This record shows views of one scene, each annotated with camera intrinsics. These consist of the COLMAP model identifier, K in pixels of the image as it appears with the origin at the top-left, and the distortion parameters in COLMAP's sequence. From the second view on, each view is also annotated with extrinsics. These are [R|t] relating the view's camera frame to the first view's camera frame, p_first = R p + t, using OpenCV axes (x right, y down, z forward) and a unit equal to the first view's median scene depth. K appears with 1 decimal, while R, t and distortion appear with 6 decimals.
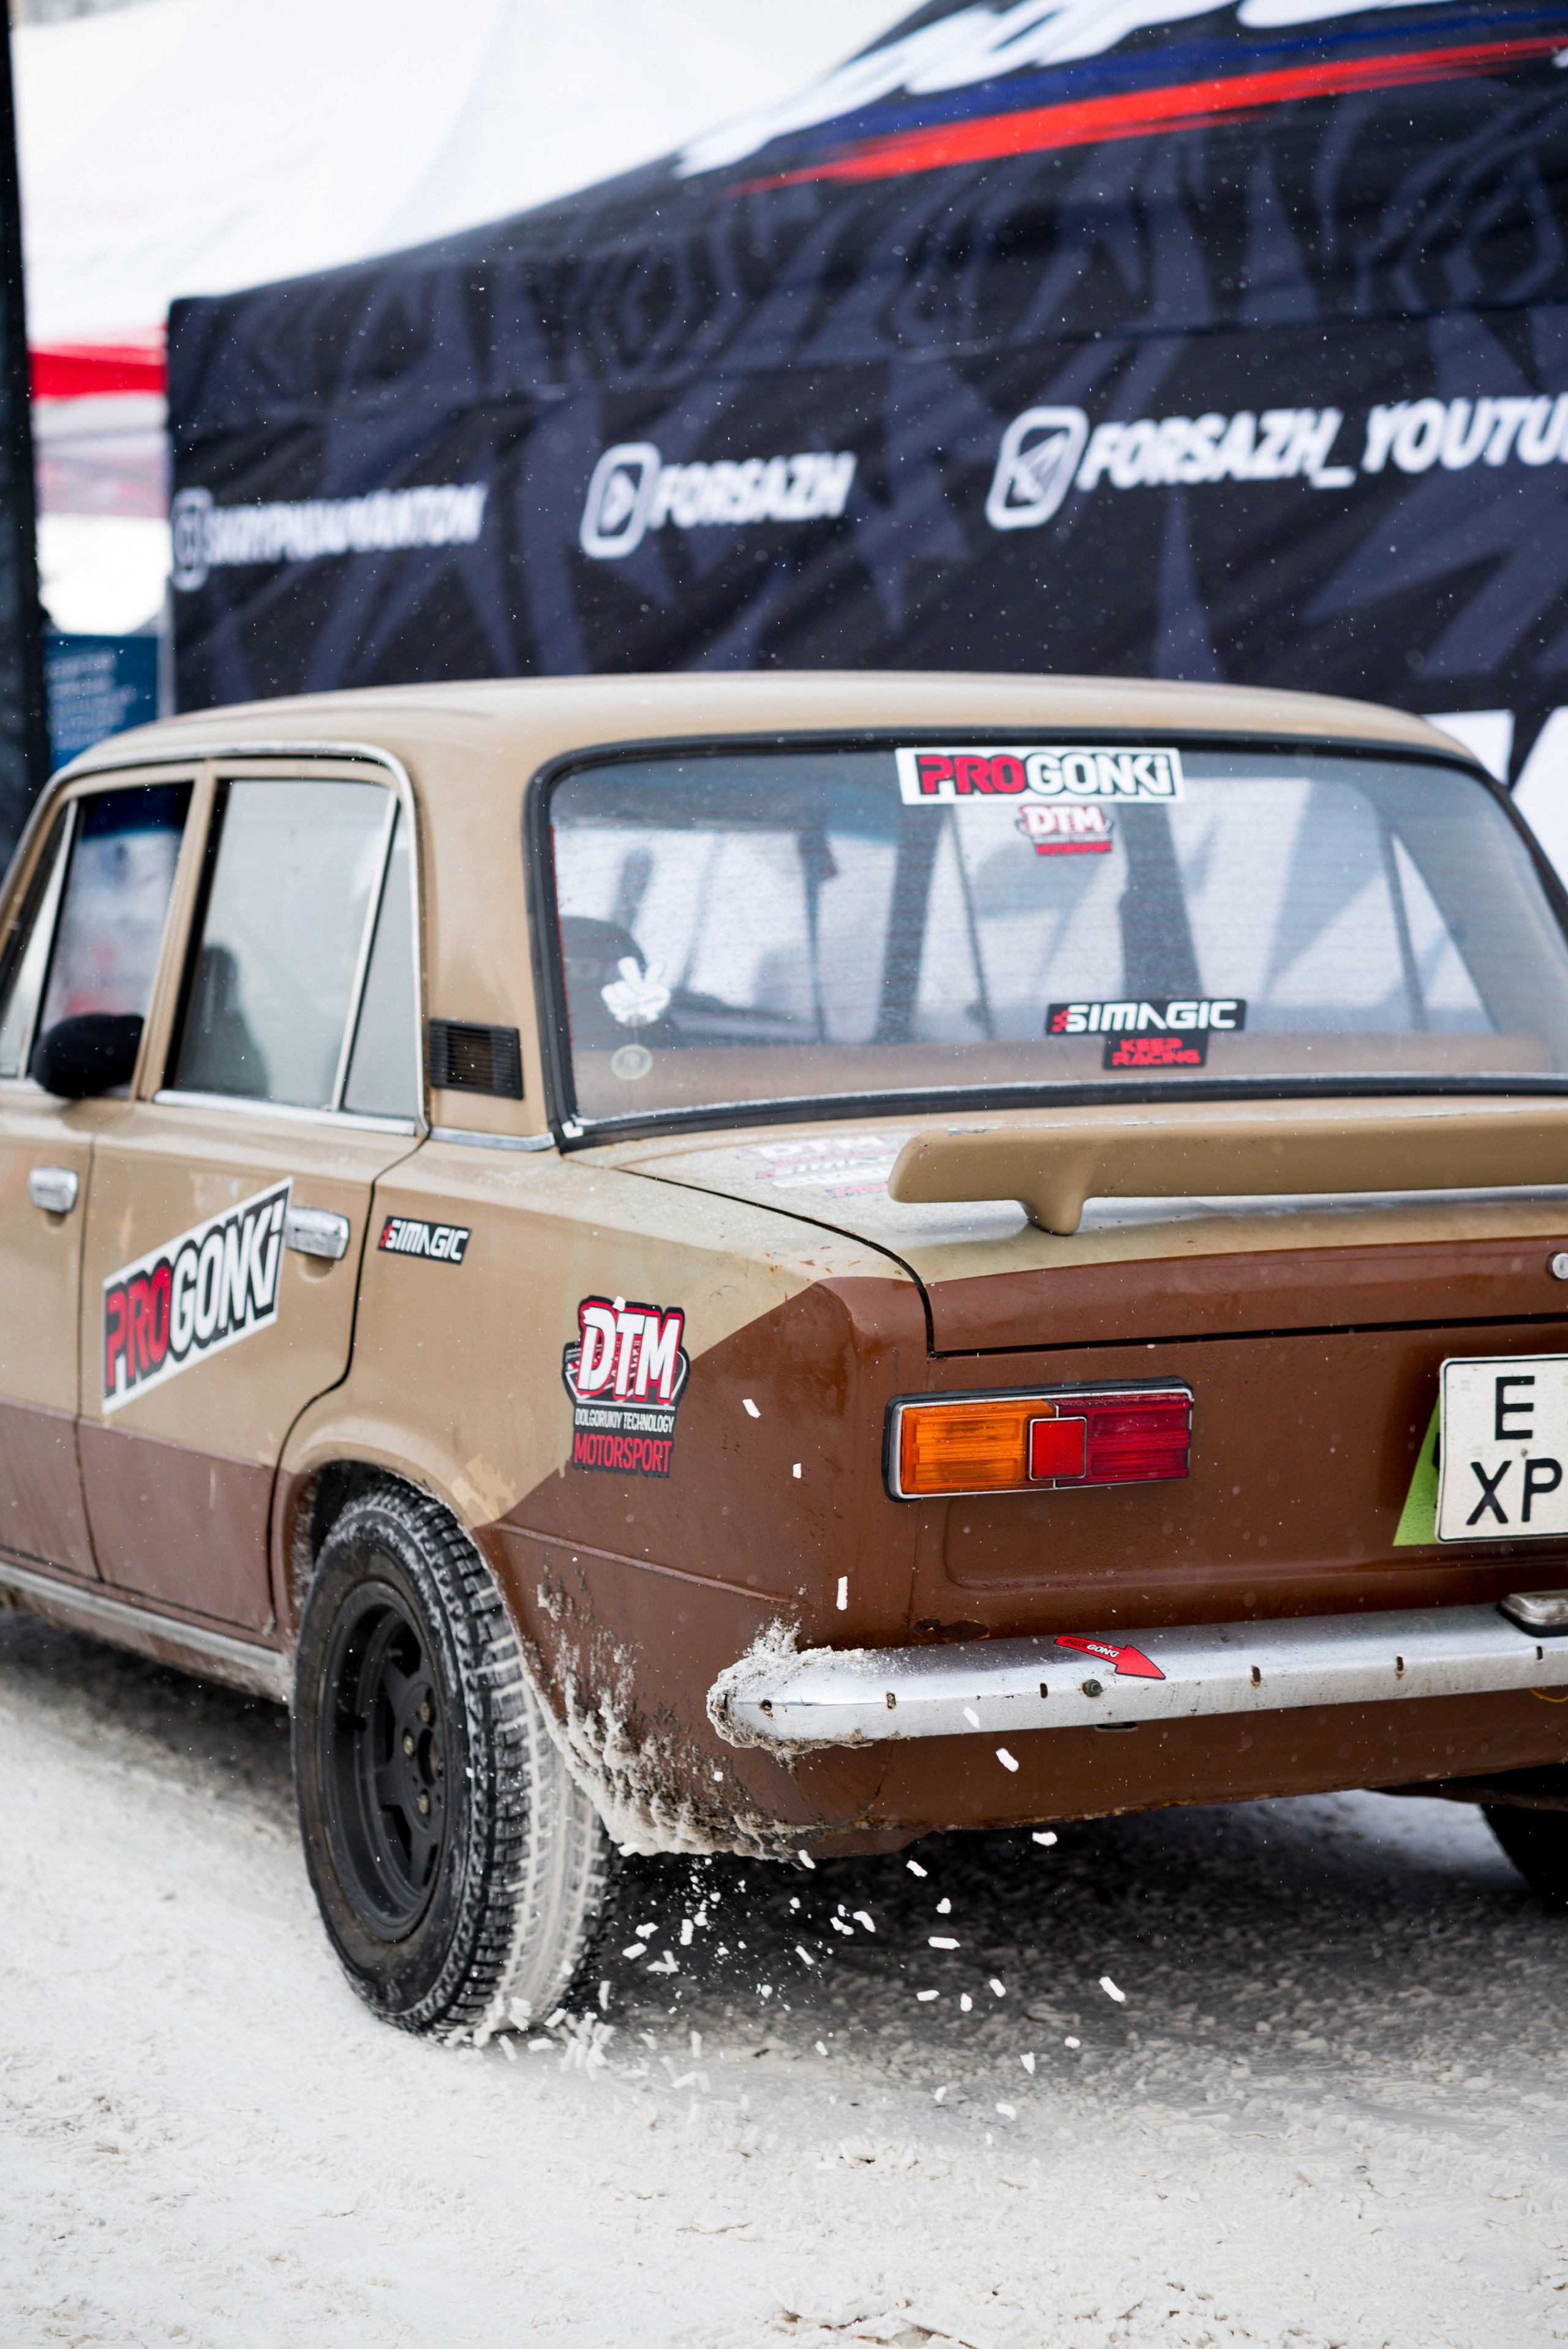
lens RADIAL K [[6145.5, 0, 784.0], [0, 6145.5, 1174.5], [0, 0, 1]] dist [-0.614242, -0.005642]
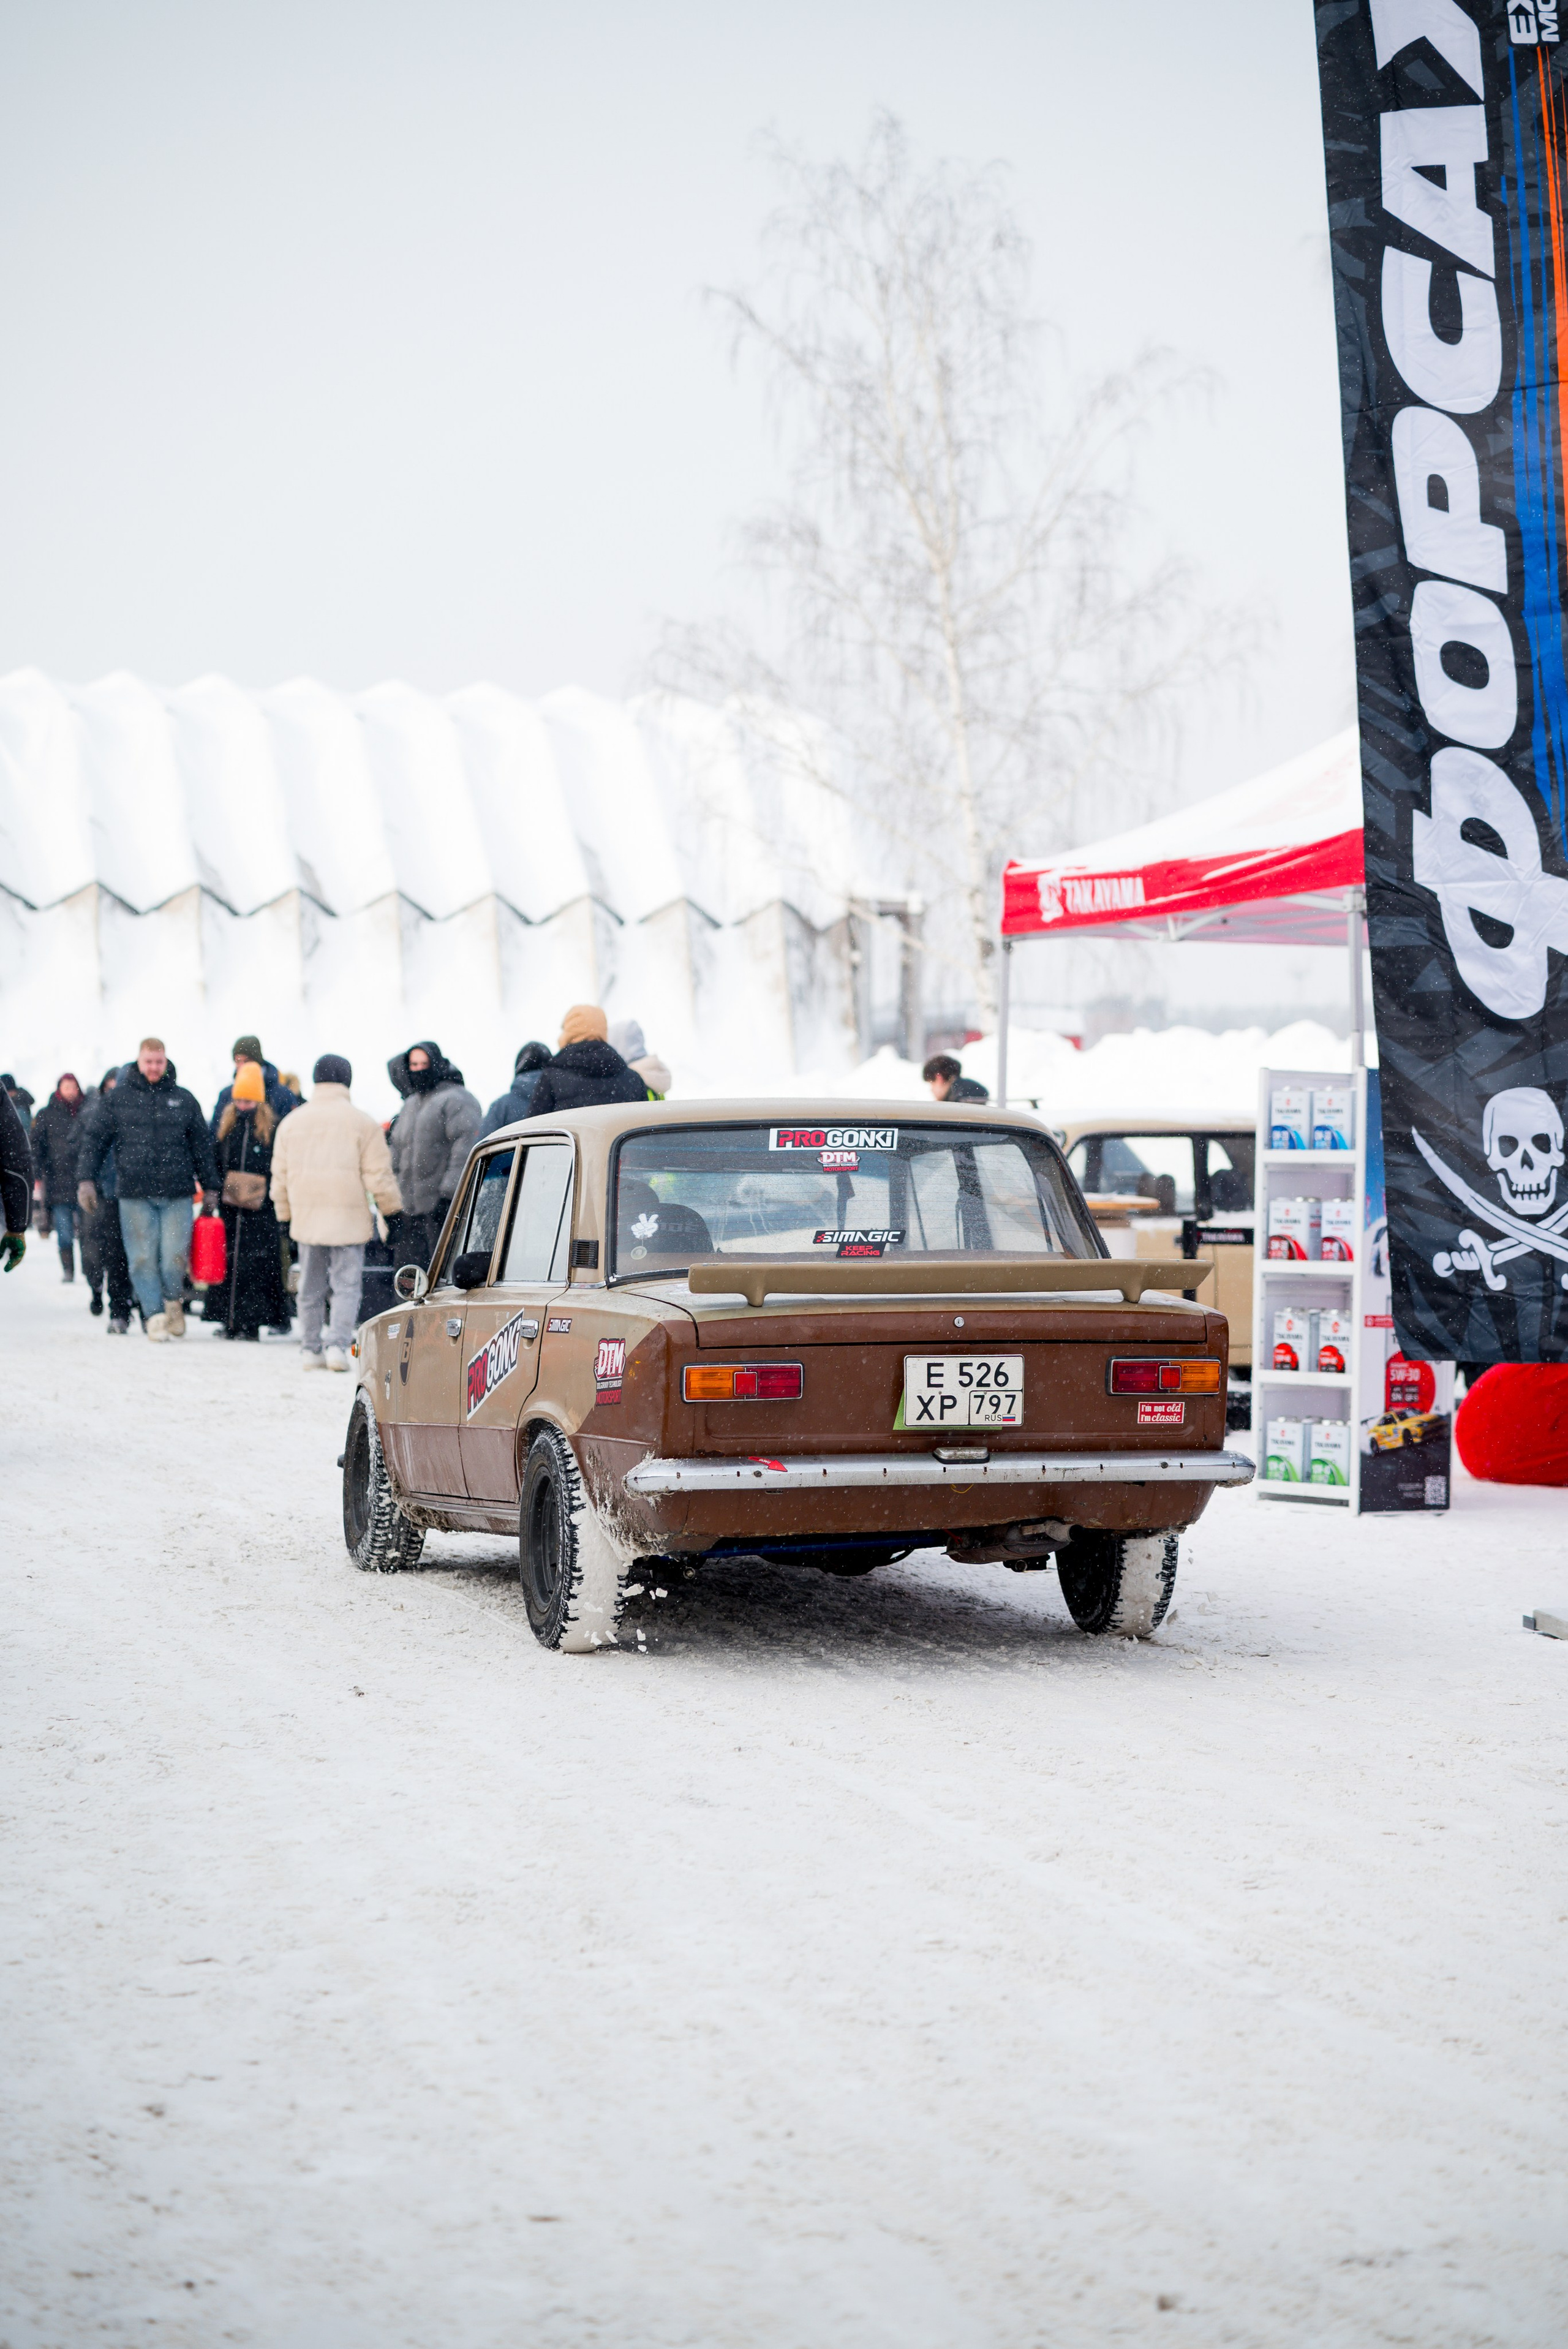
lens RADIAL K [[6145.5, 0, 784.0], [0, 6145.5, 1174.5], [0, 0, 1]] dist [-0.614242, -0.005642]
pose [[0.986626, -0.004442, -0.162941, 0.480441], [-0.007731, 0.997228, -0.074000, 0.146389], [0.162818, 0.074270, 0.983857, -1.579893]]
